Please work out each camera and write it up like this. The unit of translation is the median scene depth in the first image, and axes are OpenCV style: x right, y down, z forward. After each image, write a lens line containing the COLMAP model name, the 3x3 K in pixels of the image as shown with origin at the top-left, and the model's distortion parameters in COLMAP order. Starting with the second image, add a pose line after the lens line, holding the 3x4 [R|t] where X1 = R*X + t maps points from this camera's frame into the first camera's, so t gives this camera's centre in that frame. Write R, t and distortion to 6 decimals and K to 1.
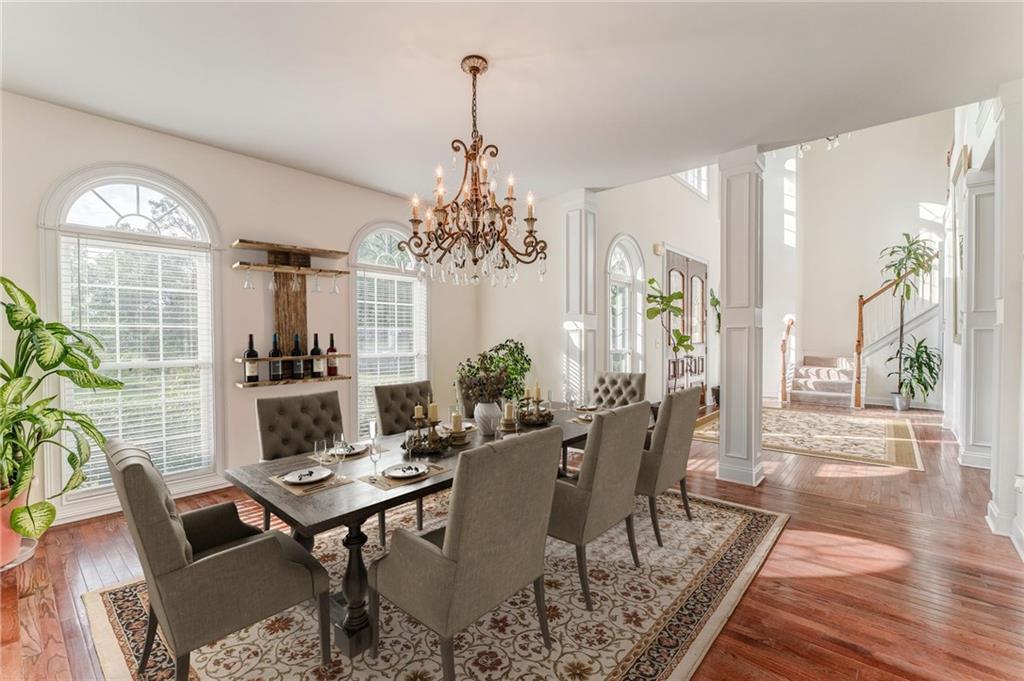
lens RADIAL K [[436.6, 0, 508.3], [0, 436.6, 339.1], [0, 0, 1]] dist [0.001026, 0.000302]
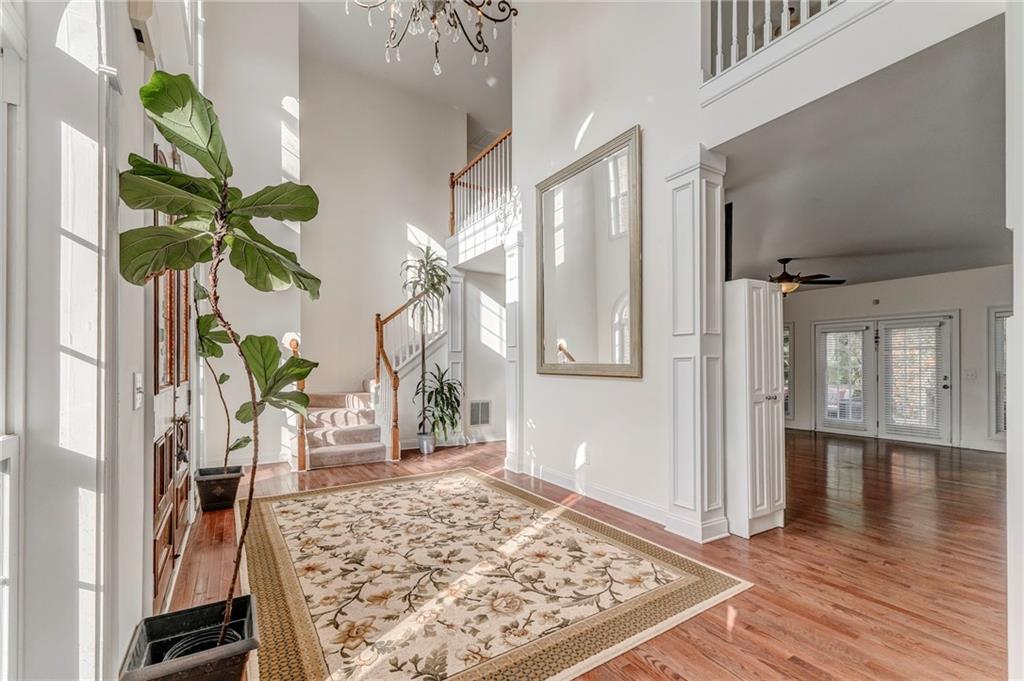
lens RADIAL K [[436.6, 0, 514.5], [0, 436.6, 362.6], [0, 0, 1]] dist [0.001026, 0.000302]
pose [[0.281636, 0.008307, 0.959485, 0.123060], [0.011411, 0.999863, -0.012006, -0.000539], [-0.959454, 0.014330, 0.281502, 0.549330]]
